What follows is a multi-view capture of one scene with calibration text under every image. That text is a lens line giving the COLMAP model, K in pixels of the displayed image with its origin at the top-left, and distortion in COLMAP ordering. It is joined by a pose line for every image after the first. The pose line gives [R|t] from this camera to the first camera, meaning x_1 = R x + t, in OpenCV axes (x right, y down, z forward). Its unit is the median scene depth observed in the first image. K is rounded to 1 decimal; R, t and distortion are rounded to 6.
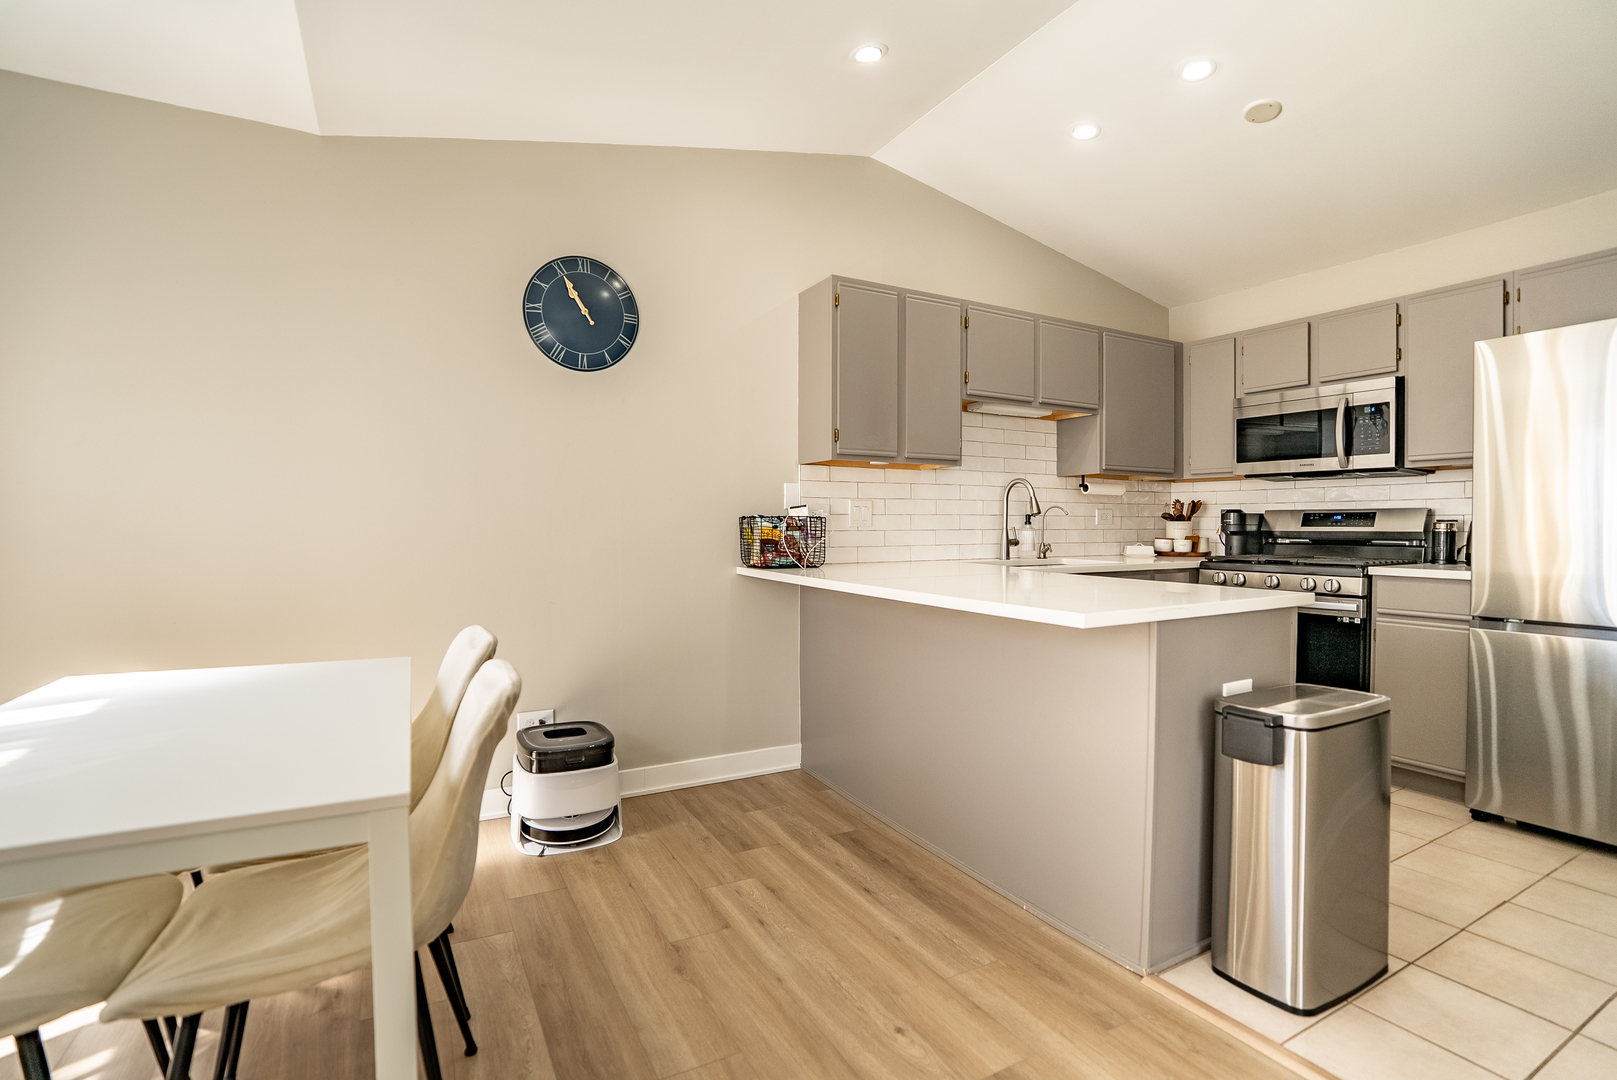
lens RADIAL K [[751.2, 0, 823.4], [0, 751.2, 535.9], [0, 0, 1]] dist [-0.067266, 0.025754]
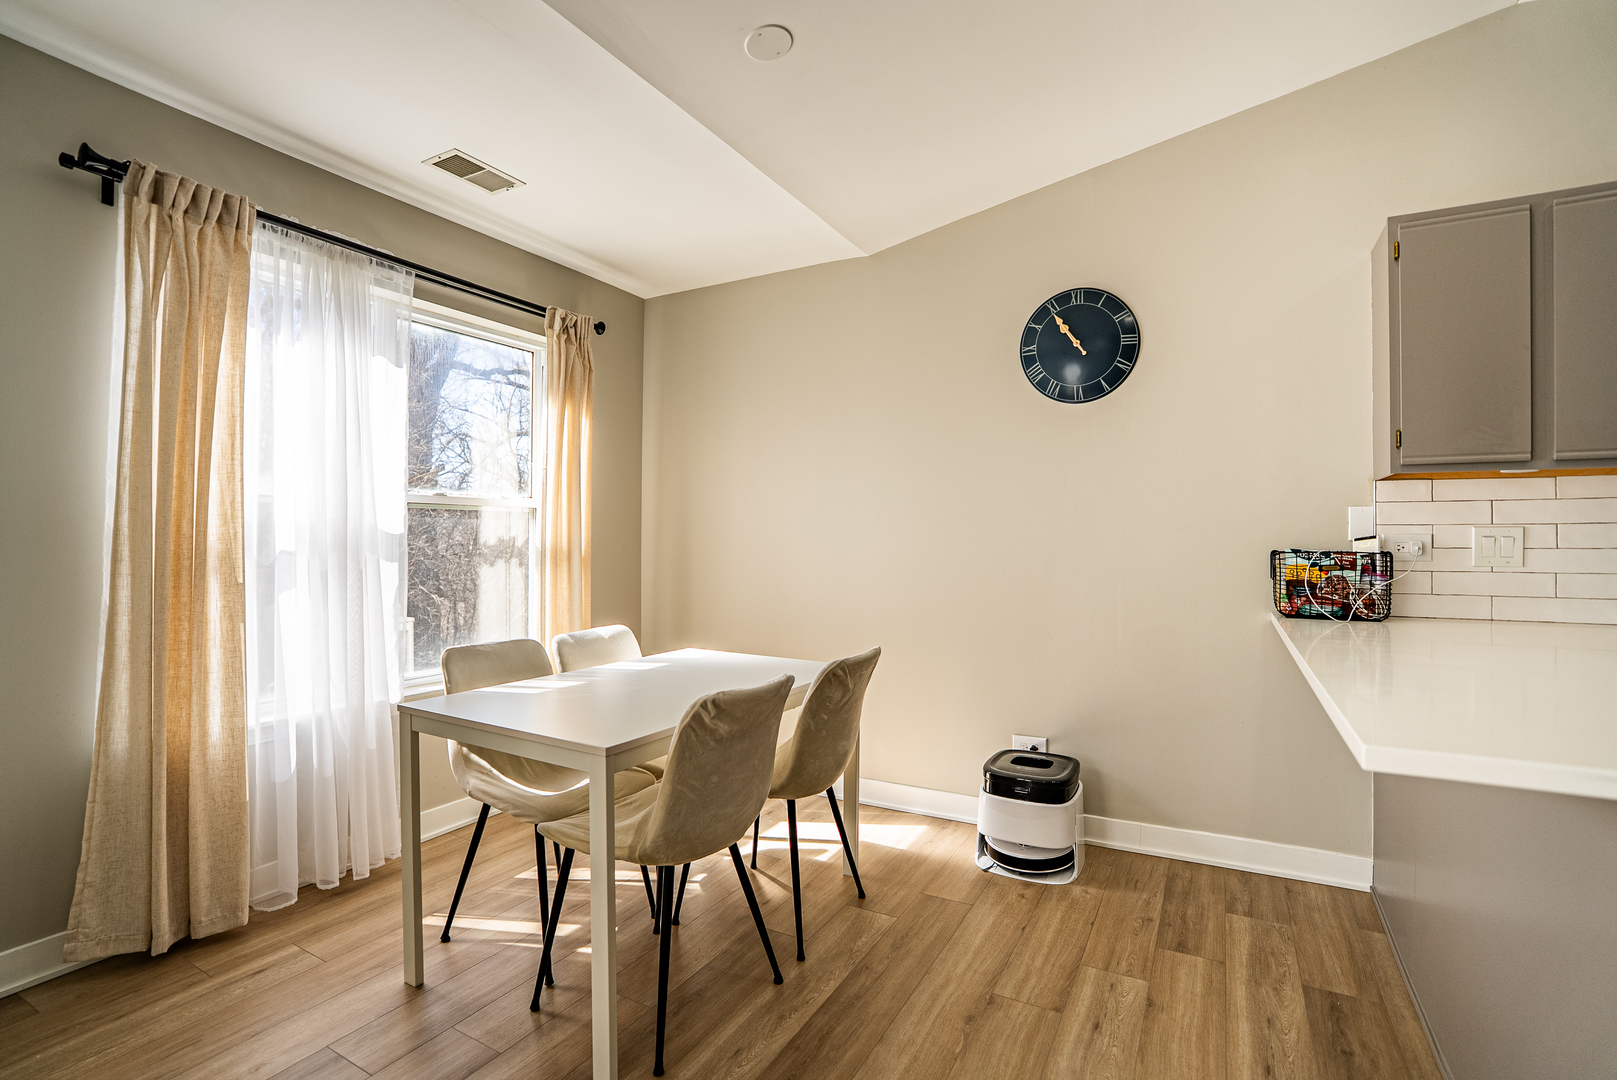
lens RADIAL K [[751.2, 0, 823.4], [0, 751.2, 535.9], [0, 0, 1]] dist [-0.067266, 0.025754]
pose [[0.544347, -0.002594, -0.838856, 0.270121], [-0.016984, 0.999756, -0.014113, -0.020538], [0.838688, 0.021929, 0.544170, 0.149129]]
